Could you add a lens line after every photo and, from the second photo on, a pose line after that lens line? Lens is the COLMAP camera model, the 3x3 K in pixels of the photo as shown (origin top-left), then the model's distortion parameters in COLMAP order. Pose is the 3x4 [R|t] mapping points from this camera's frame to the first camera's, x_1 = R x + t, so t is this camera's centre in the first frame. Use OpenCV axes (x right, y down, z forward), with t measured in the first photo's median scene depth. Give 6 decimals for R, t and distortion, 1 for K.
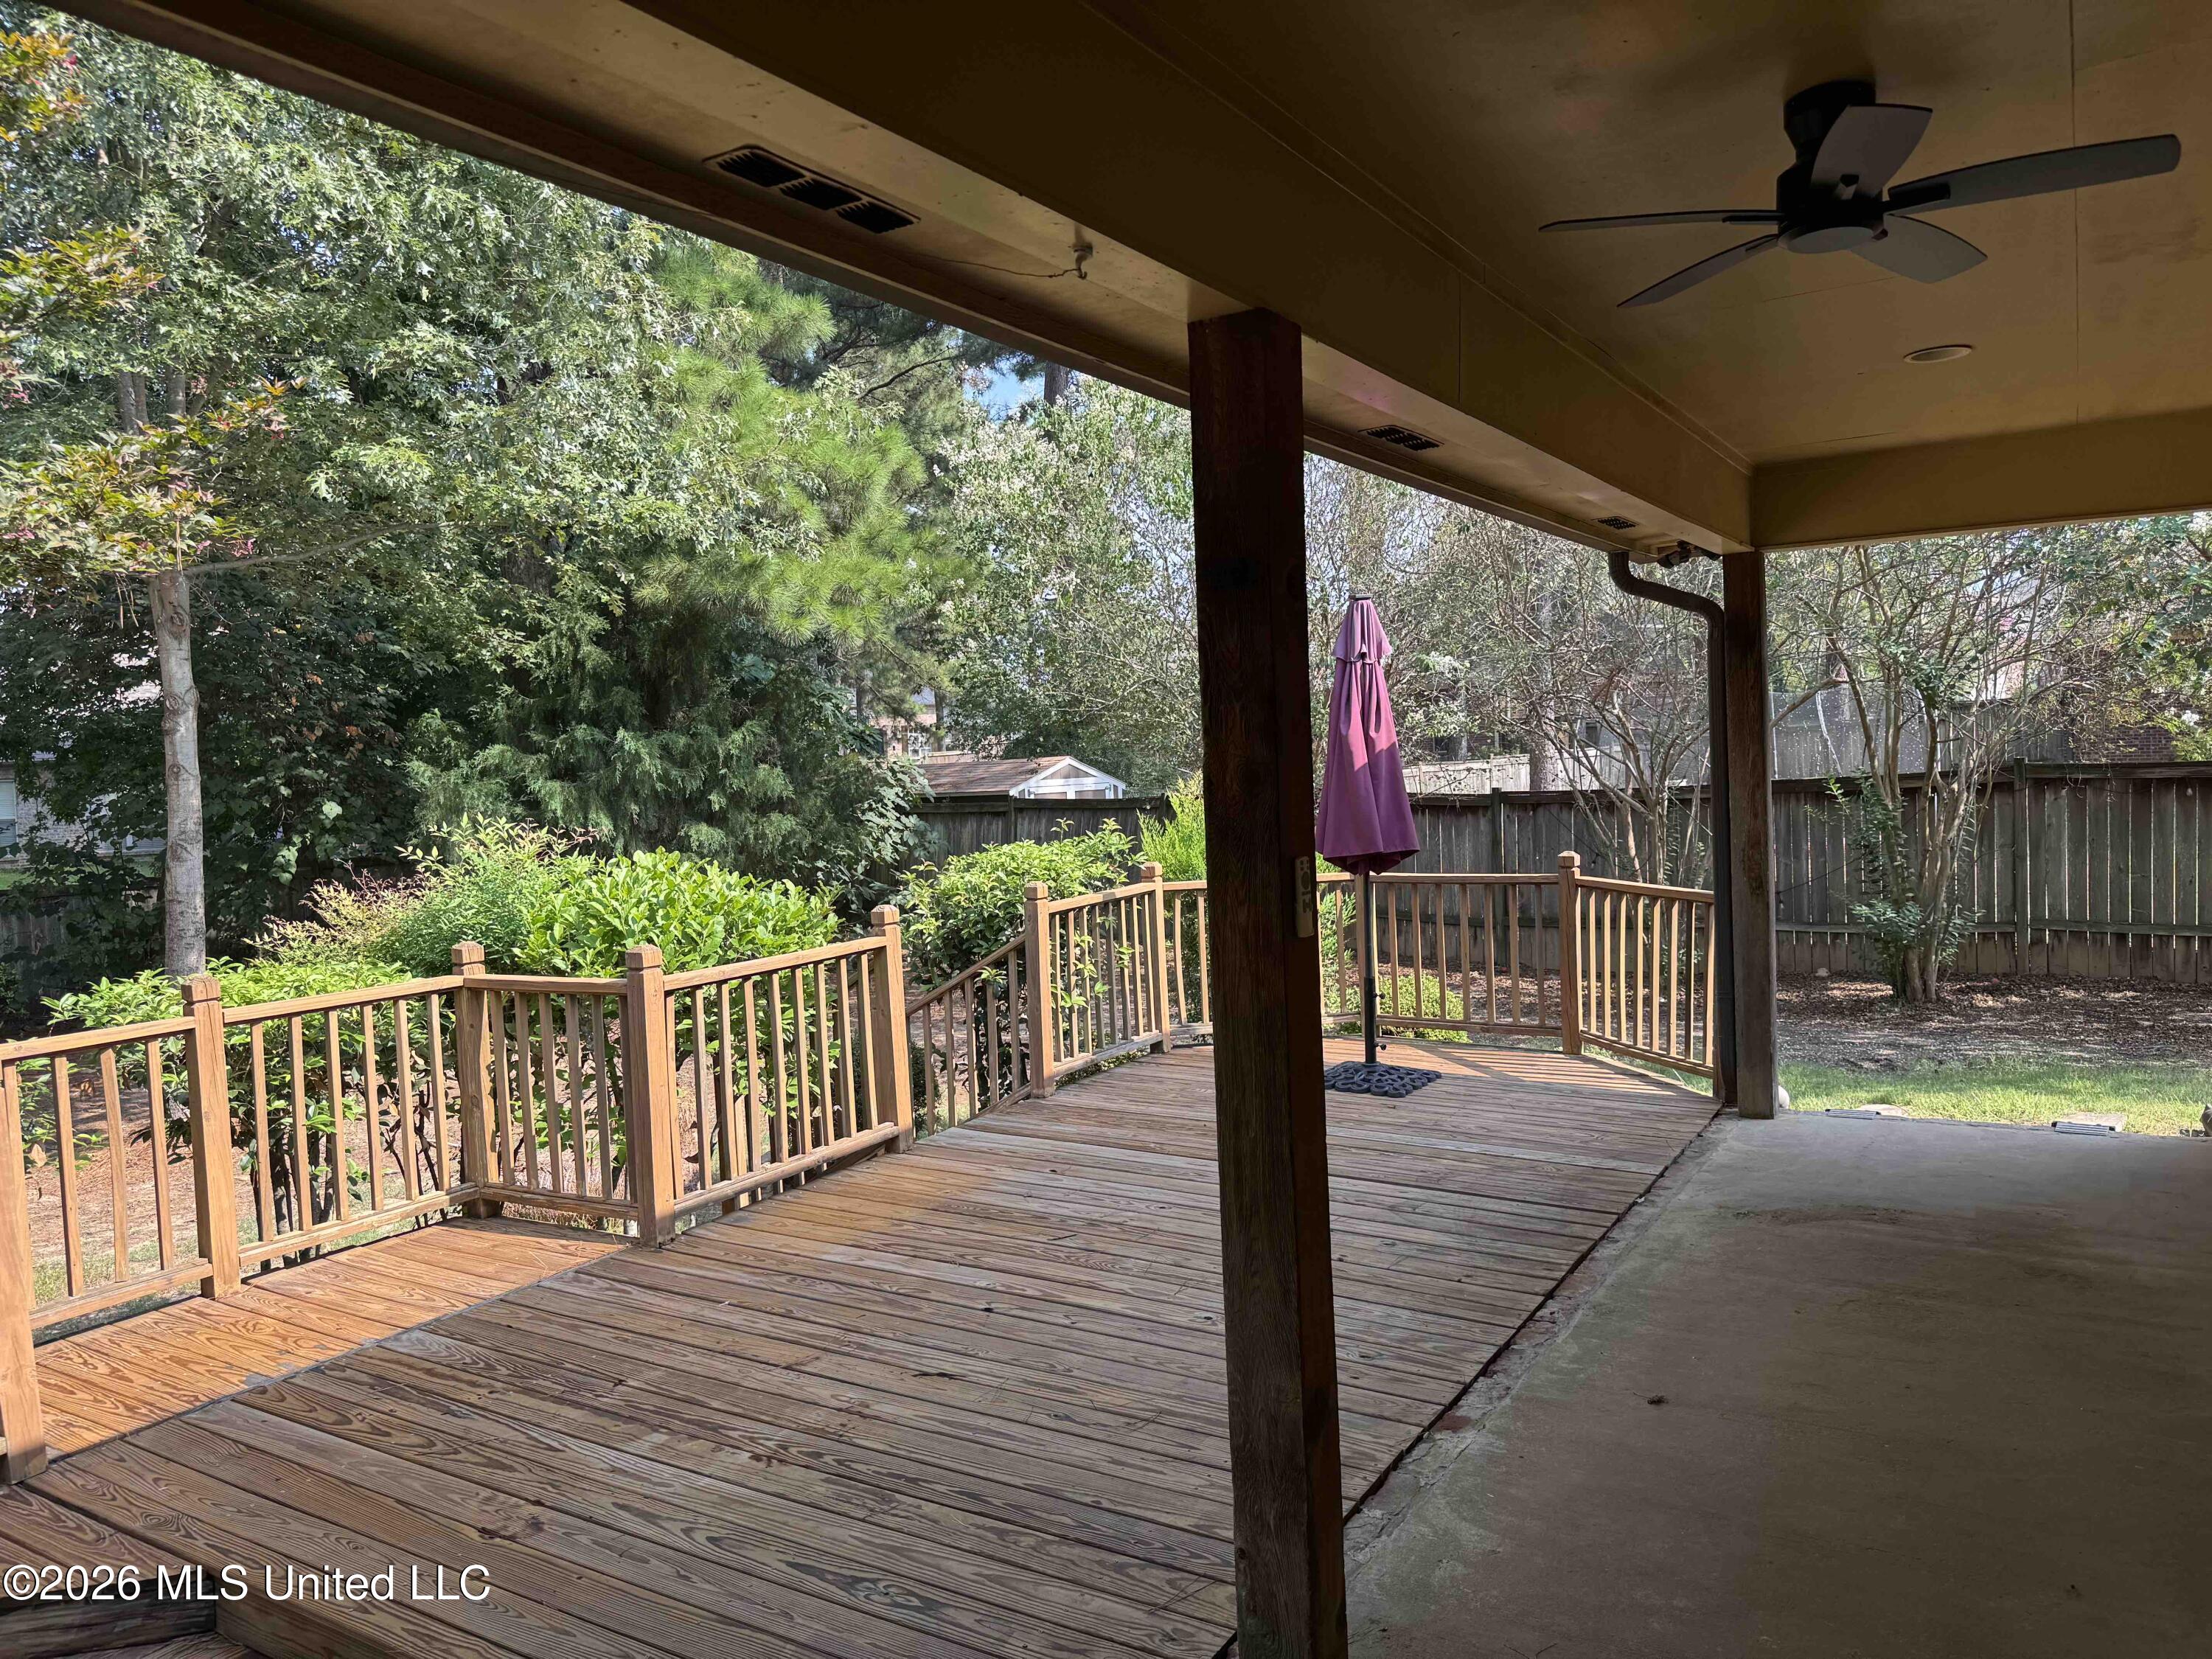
lens RADIAL K [[1555.6, 0, 1117.7], [0, 1555.6, 826.9], [0, 0, 1]] dist [0.028045, -0.040185]
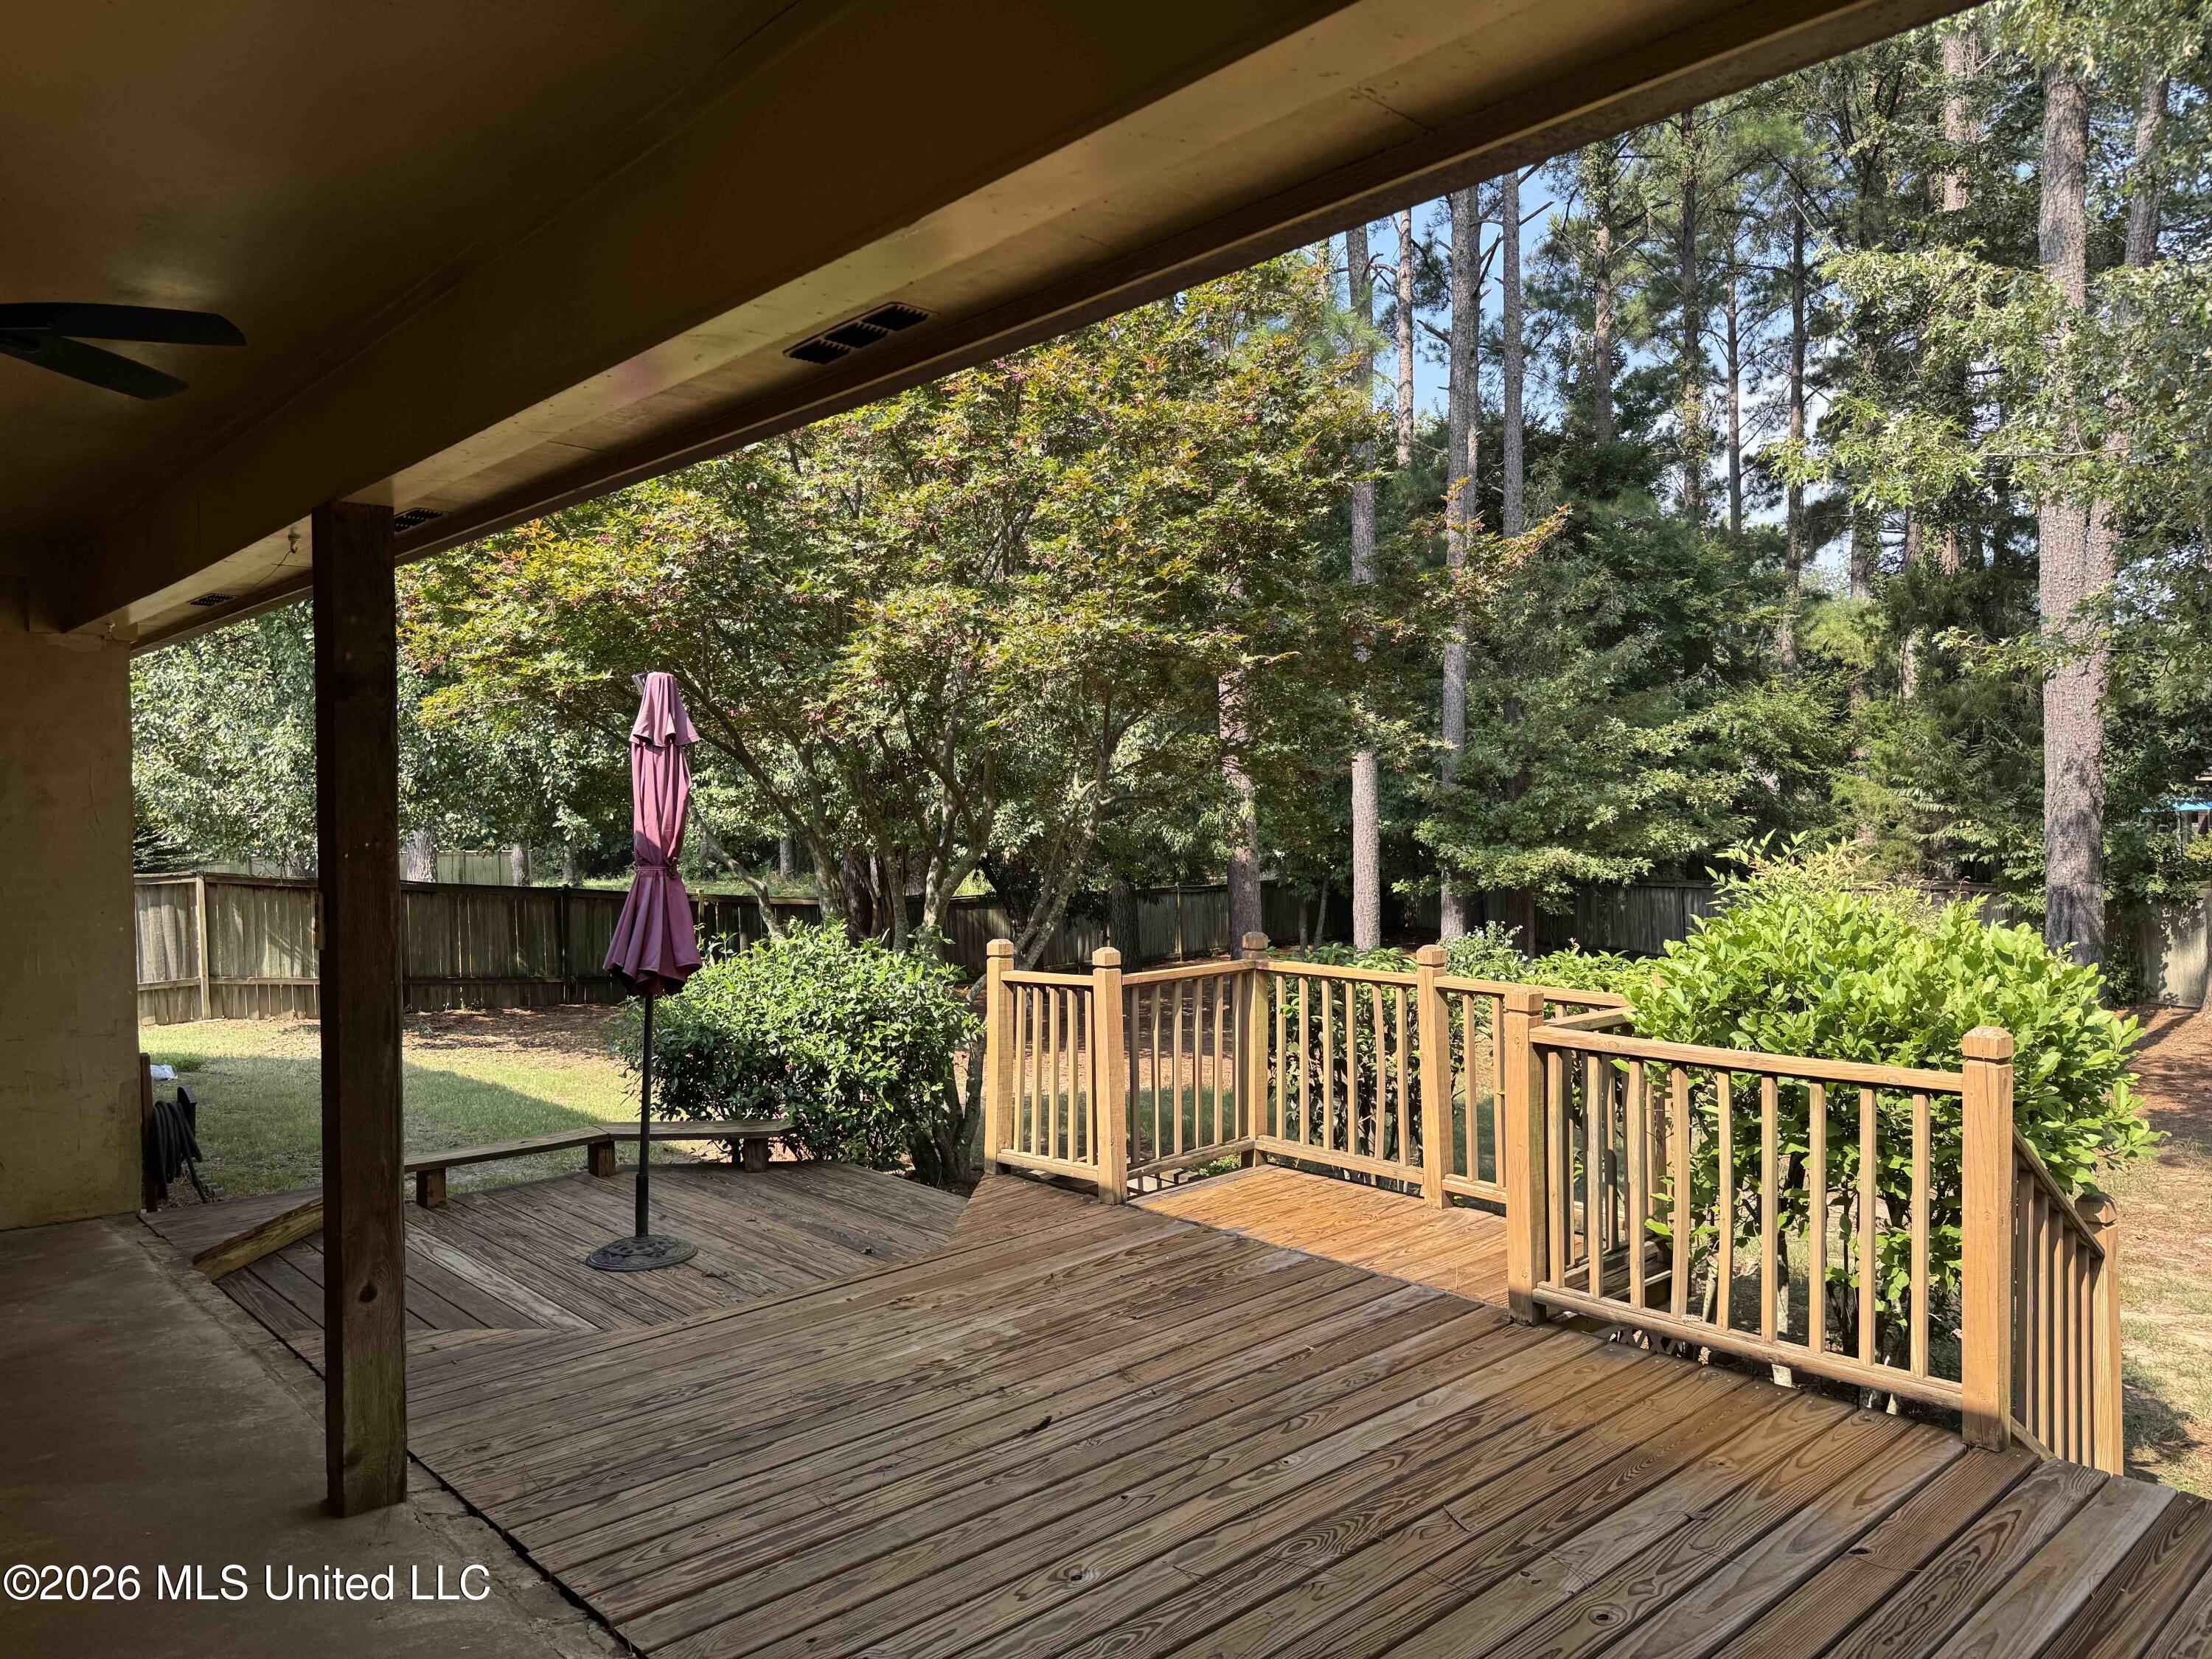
lens RADIAL K [[1555.6, 0, 1119.8], [0, 1555.6, 836.8], [0, 0, 1]] dist [0.028045, -0.040185]
pose [[-0.276308, 0.068562, -0.958620, 0.737360], [-0.022214, 0.996730, 0.077690, -0.091331], [0.960812, 0.042761, -0.273882, 1.212361]]
